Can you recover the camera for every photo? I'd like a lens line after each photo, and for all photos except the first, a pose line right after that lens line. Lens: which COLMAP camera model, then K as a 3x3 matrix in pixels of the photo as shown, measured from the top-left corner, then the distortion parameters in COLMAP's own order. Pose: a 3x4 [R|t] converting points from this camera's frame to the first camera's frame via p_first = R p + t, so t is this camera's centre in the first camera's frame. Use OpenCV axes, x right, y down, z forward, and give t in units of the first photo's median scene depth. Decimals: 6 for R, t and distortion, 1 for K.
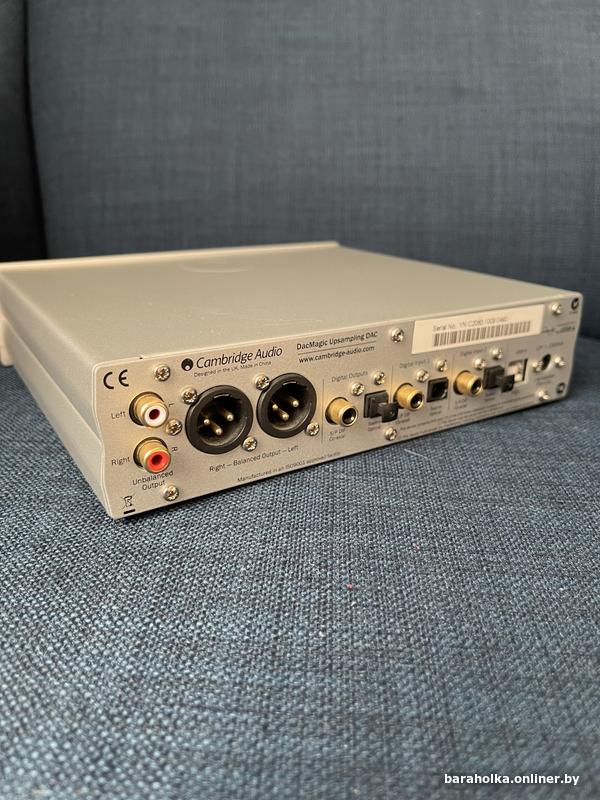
lens RADIAL K [[591.8, 0, 300.0], [0, 591.8, 400.0], [0, 0, 1]] dist [0.029002, -0.072897]
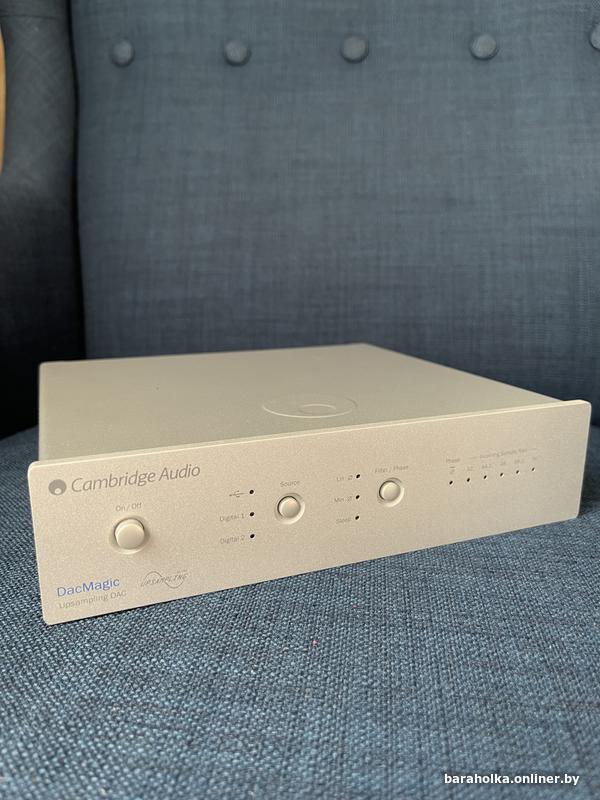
lens RADIAL K [[591.8, 0, 300.0], [0, 591.8, 400.0], [0, 0, 1]] dist [0.029002, -0.072897]
pose [[0.997663, 0.005888, -0.068066, 0.200503], [-0.014997, 0.990854, -0.134106, 0.012473], [0.066653, 0.134813, 0.988627, -0.231339]]
